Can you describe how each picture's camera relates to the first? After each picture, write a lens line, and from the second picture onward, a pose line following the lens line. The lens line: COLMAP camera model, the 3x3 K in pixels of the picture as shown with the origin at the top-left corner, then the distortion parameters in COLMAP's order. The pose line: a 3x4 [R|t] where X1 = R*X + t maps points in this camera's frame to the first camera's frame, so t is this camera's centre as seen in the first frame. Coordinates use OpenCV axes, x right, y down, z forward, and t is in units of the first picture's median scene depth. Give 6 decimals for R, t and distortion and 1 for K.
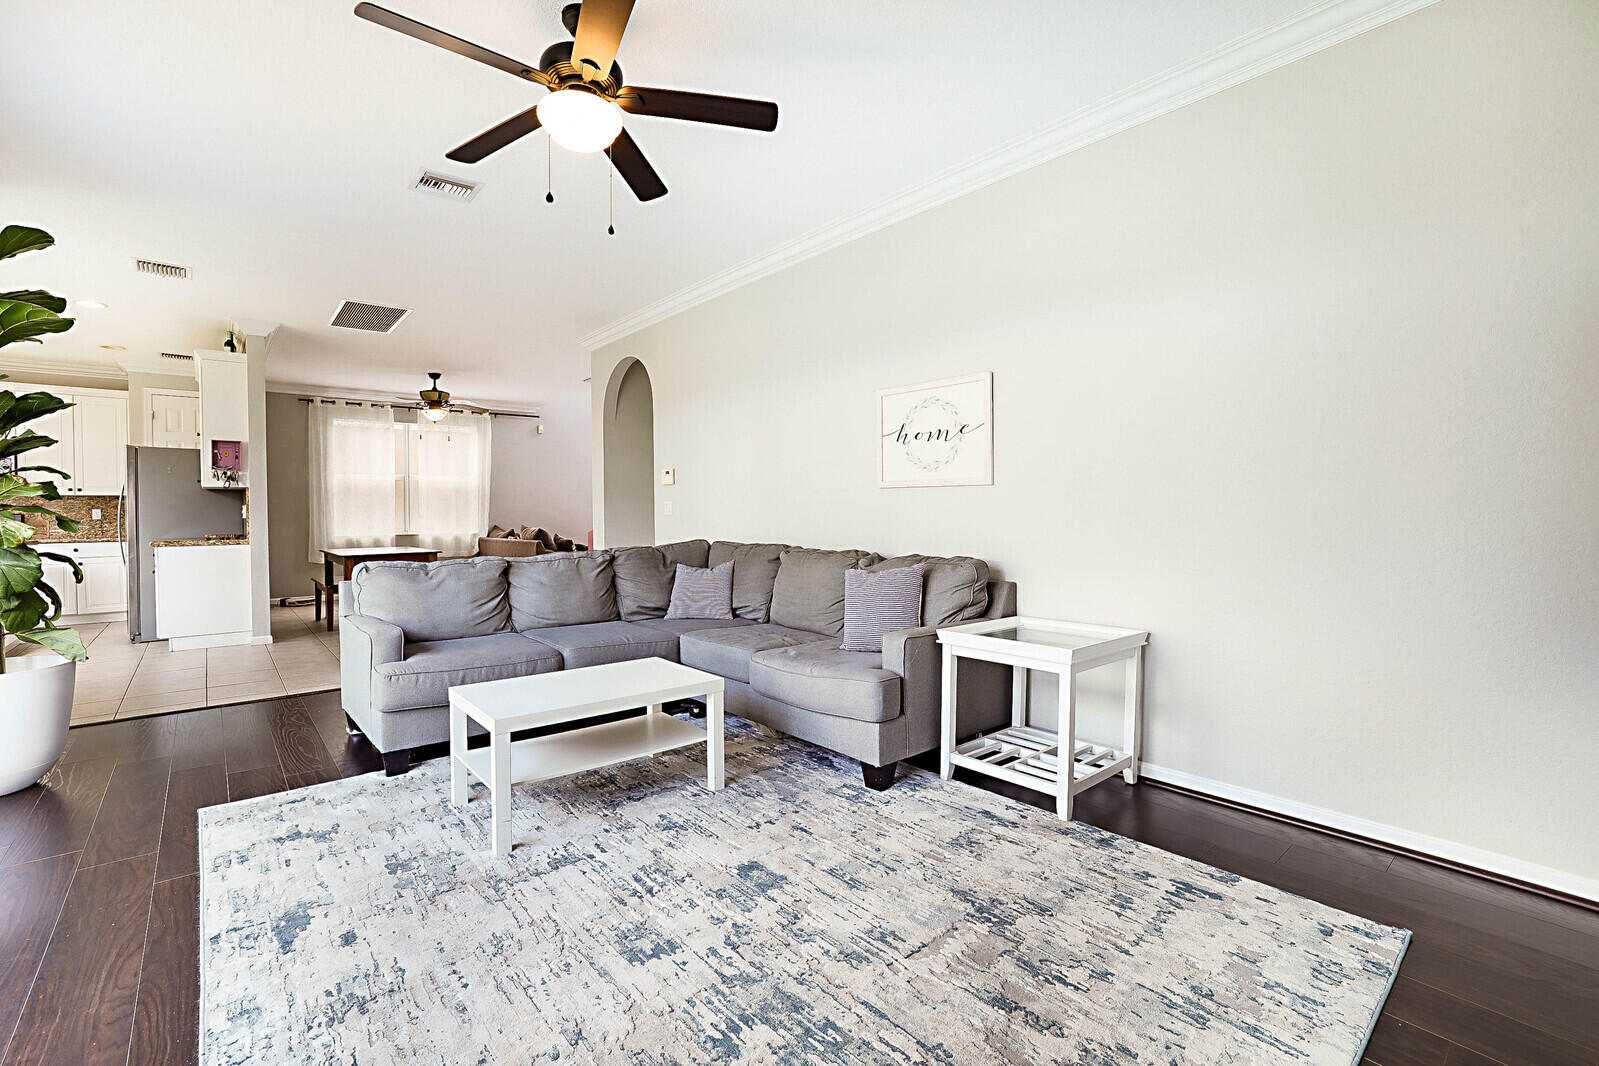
lens RADIAL K [[713.0, 0, 795.1], [0, 713.0, 527.5], [0, 0, 1]] dist [-0.033787, 0.006623]
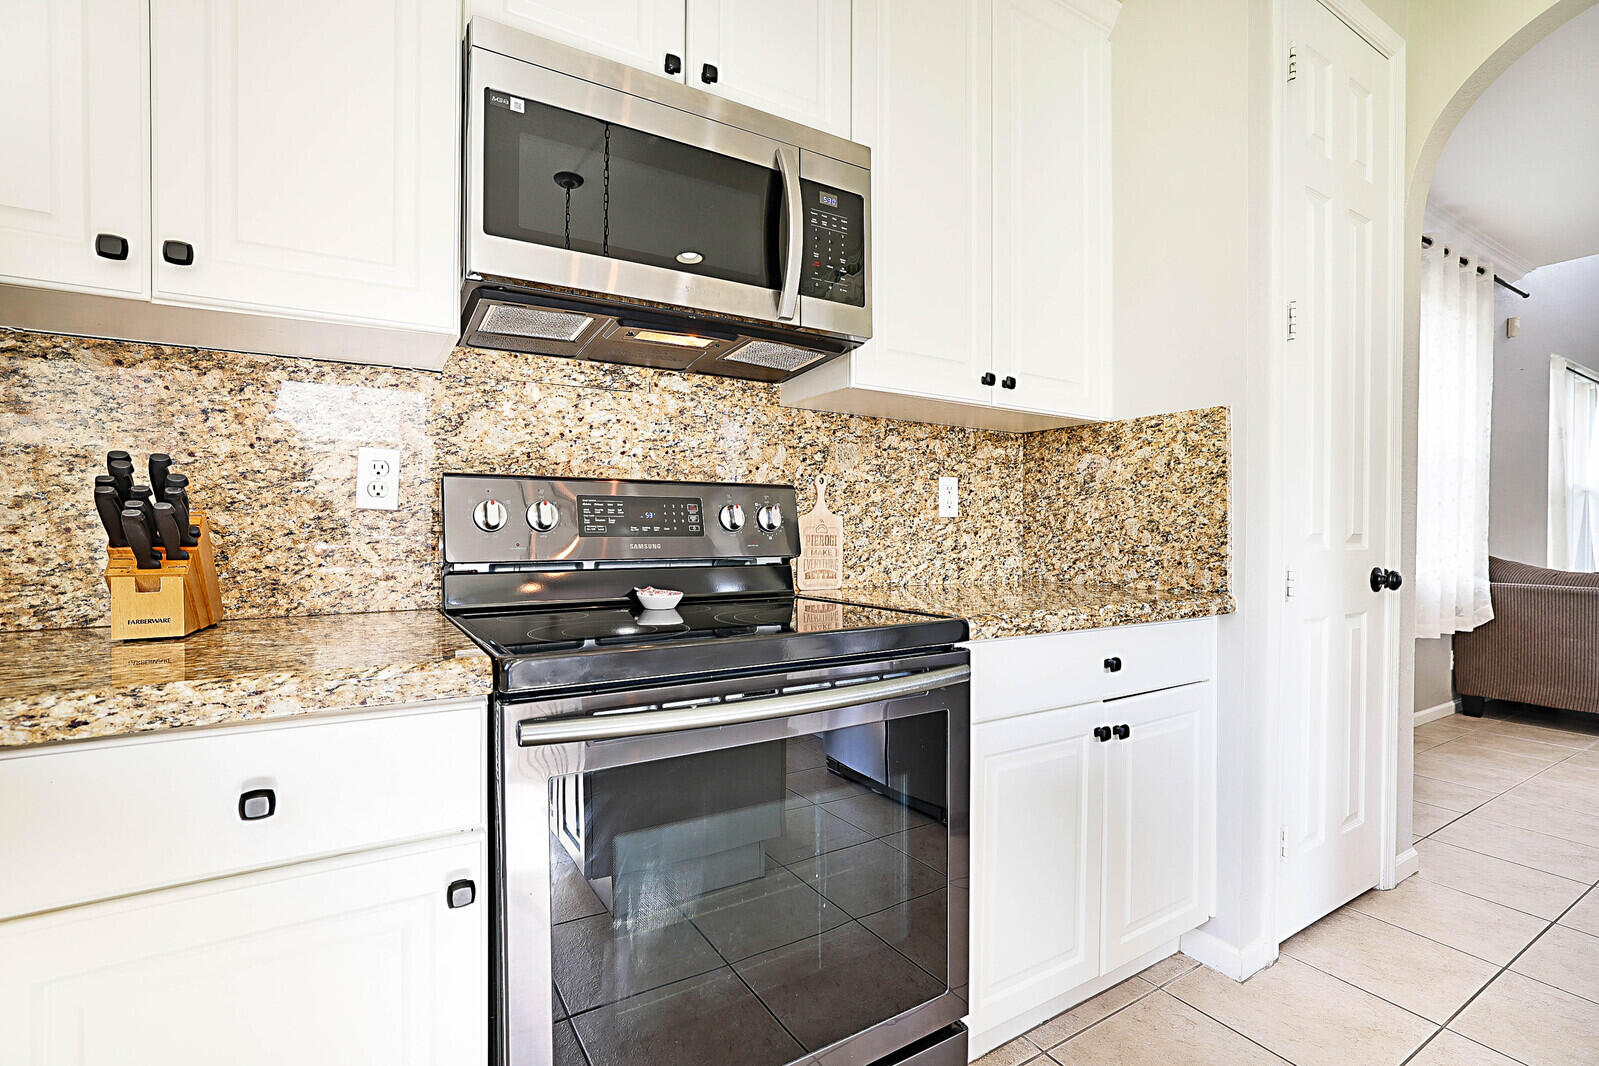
lens RADIAL K [[737.6, 0, 797.0], [0, 737.6, 535.3], [0, 0, 1]] dist [-0.041574, 0.018206]
pose [[0.986863, 0.016369, -0.160730, -2.777418], [-0.018484, 0.999761, -0.011673, -0.001329], [0.160500, 0.014490, 0.986929, 1.969542]]
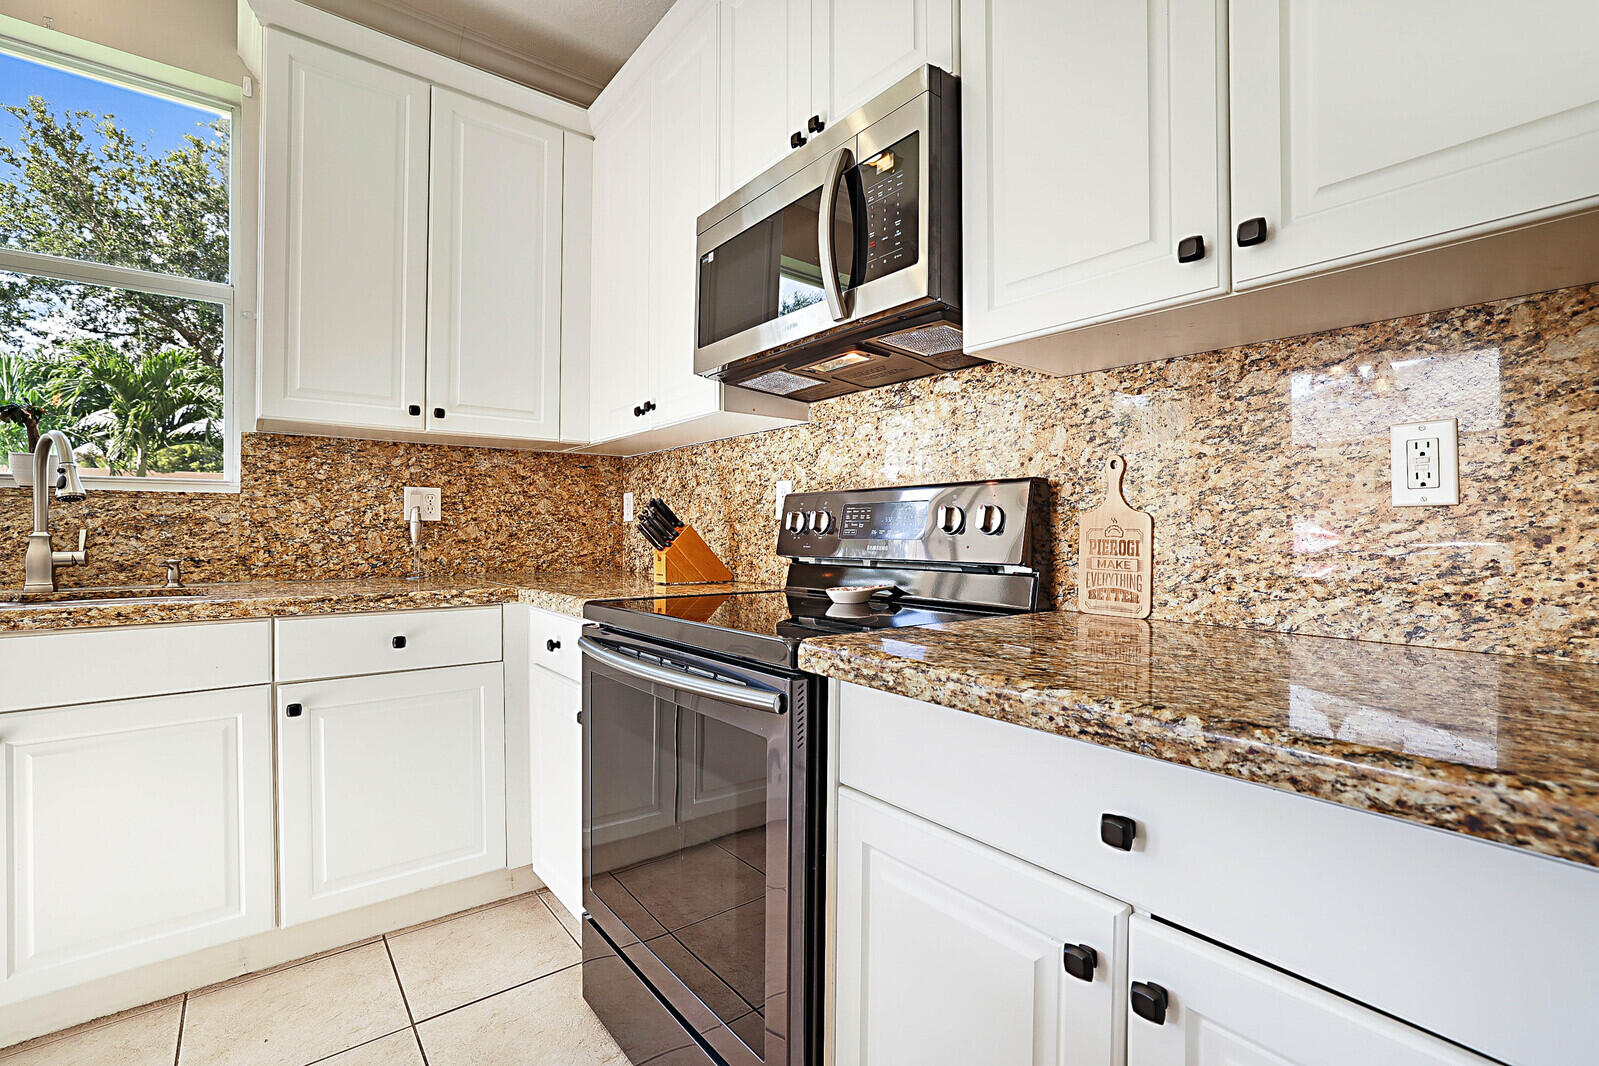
lens RADIAL K [[713.0, 0, 793.7], [0, 713.0, 529.3], [0, 0, 1]] dist [-0.033787, 0.006623]
pose [[-0.049075, 0.009057, -0.998754, -2.397608], [-0.022132, 0.999704, 0.010153, -0.016469], [0.998550, 0.022603, -0.048860, 2.440357]]
